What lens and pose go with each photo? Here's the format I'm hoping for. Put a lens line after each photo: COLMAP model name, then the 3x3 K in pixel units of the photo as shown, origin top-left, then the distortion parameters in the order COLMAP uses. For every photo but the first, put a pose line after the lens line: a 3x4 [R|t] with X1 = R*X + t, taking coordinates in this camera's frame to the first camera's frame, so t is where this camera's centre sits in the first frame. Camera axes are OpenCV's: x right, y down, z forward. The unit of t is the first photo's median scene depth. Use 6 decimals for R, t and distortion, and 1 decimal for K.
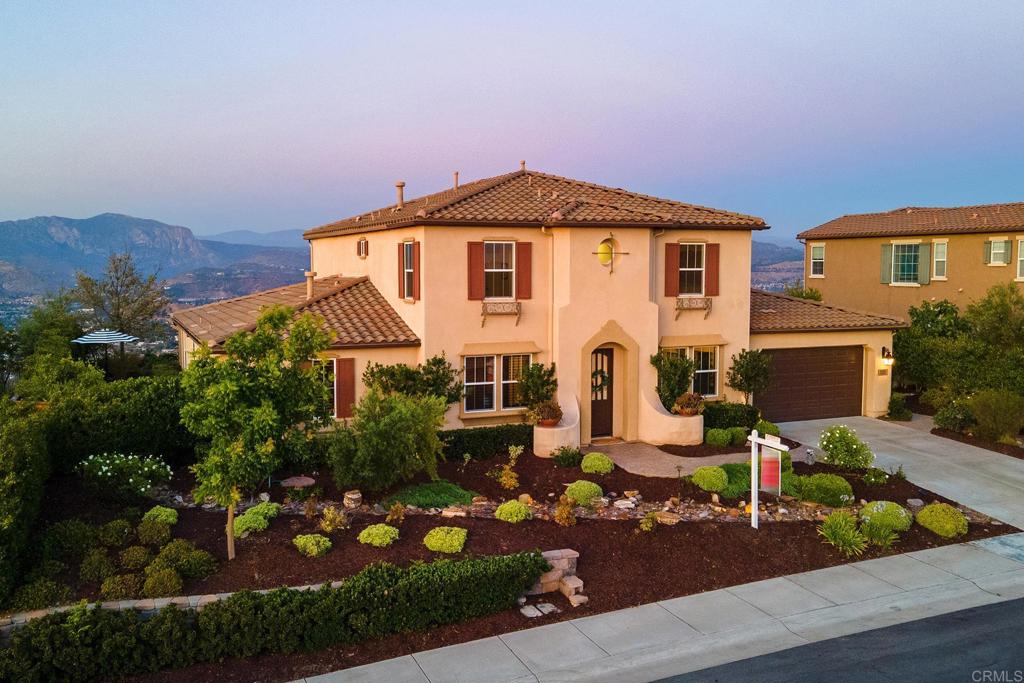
lens RADIAL K [[852.9, 0, 499.5], [0, 852.9, 335.6], [0, 0, 1]] dist [0.007682, 0.056228]
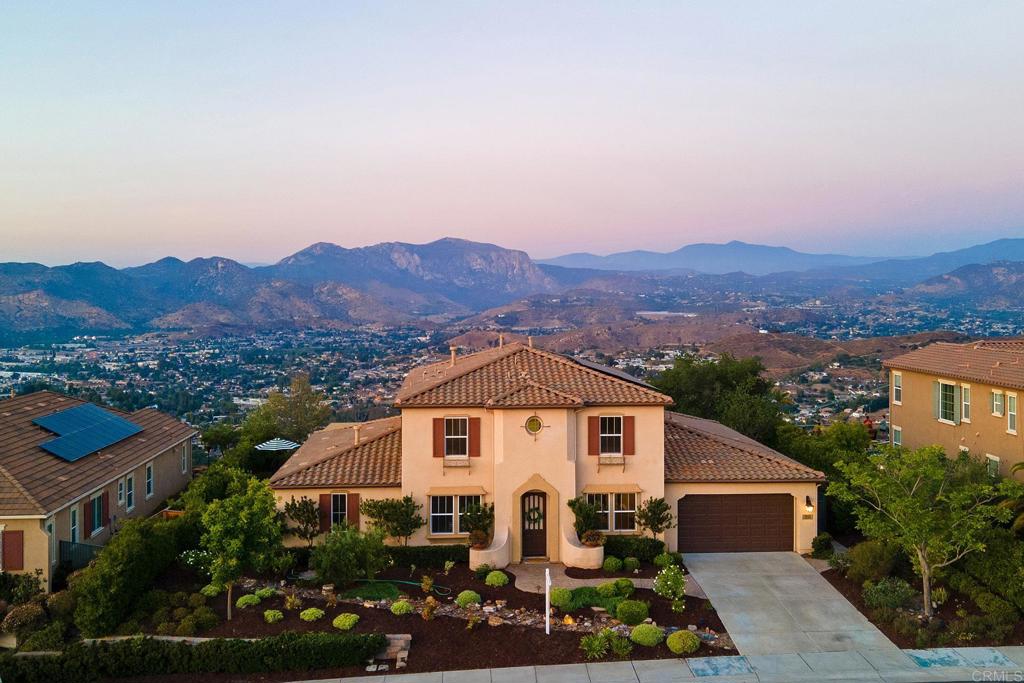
lens RADIAL K [[922.1, 0, 516.8], [0, 922.1, 317.8], [0, 0, 1]] dist [0.018575, 0.013569]
pose [[0.952052, 0.001896, -0.305929, 0.654368], [-0.025346, 0.997032, -0.072698, -0.188735], [0.304883, 0.076966, 0.949275, -0.549116]]
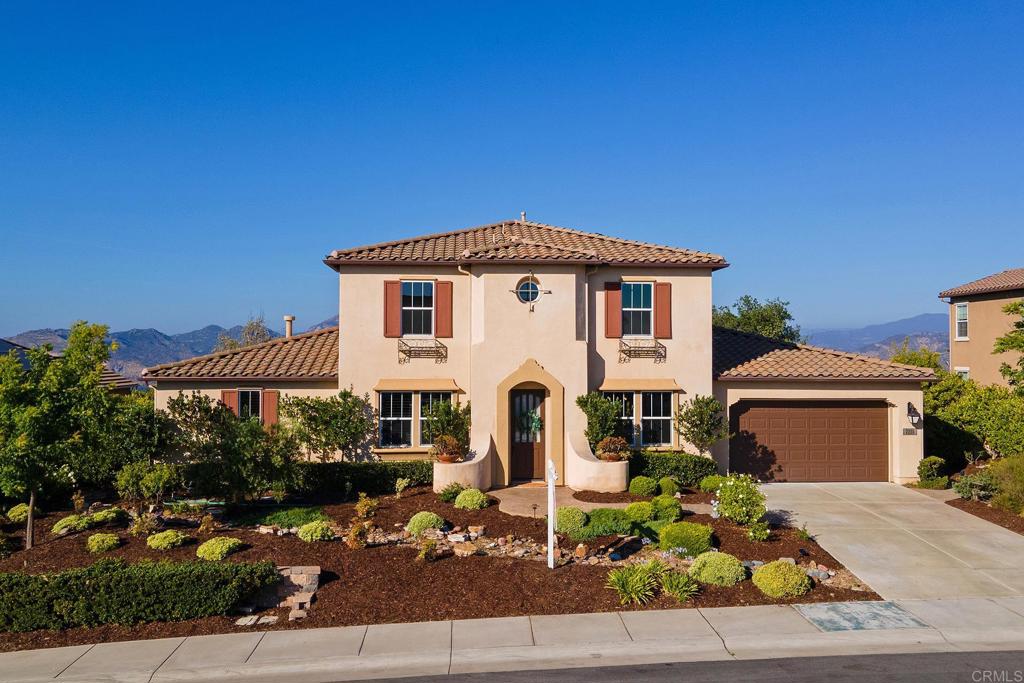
lens RADIAL K [[835.1, 0, 512.0], [0, 835.1, 341.5], [0, 0, 1]] dist [0.025954, 0.005008]
pose [[0.952393, -0.000660, -0.304872, 0.465246], [-0.027916, 0.995608, -0.089362, 0.056078], [0.303592, 0.093618, 0.948192, 0.095956]]
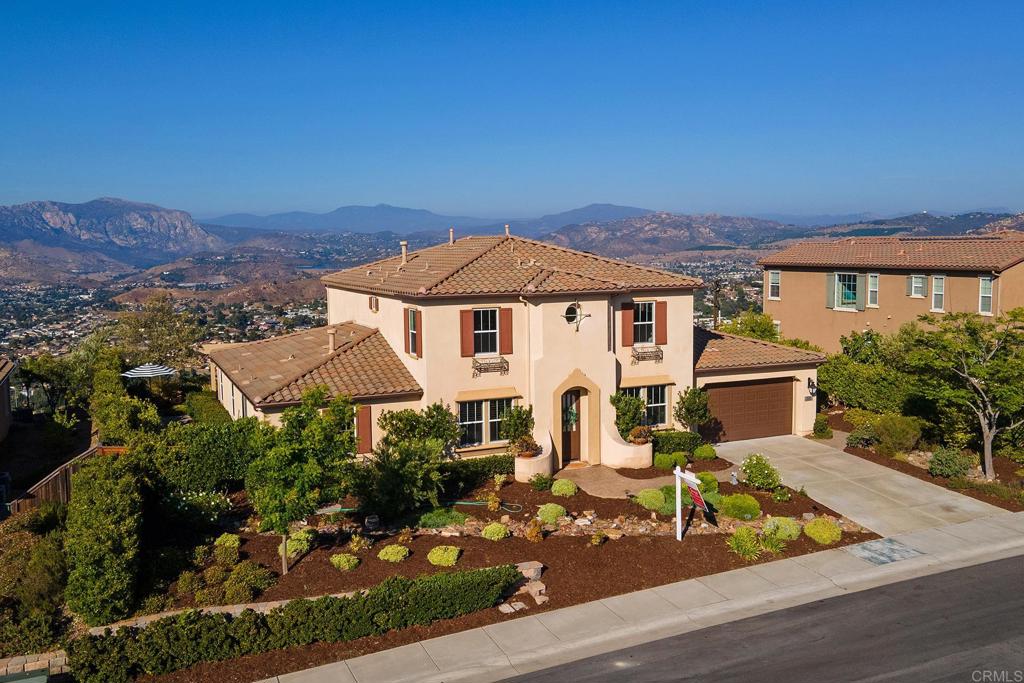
lens RADIAL K [[835.1, 0, 512.0], [0, 835.1, 341.5], [0, 0, 1]] dist [0.025954, 0.005008]
pose [[0.999824, -0.014569, 0.011830, 0.026565], [0.014323, 0.999684, 0.020635, -0.097159], [-0.012127, -0.020462, 0.999717, -0.243947]]
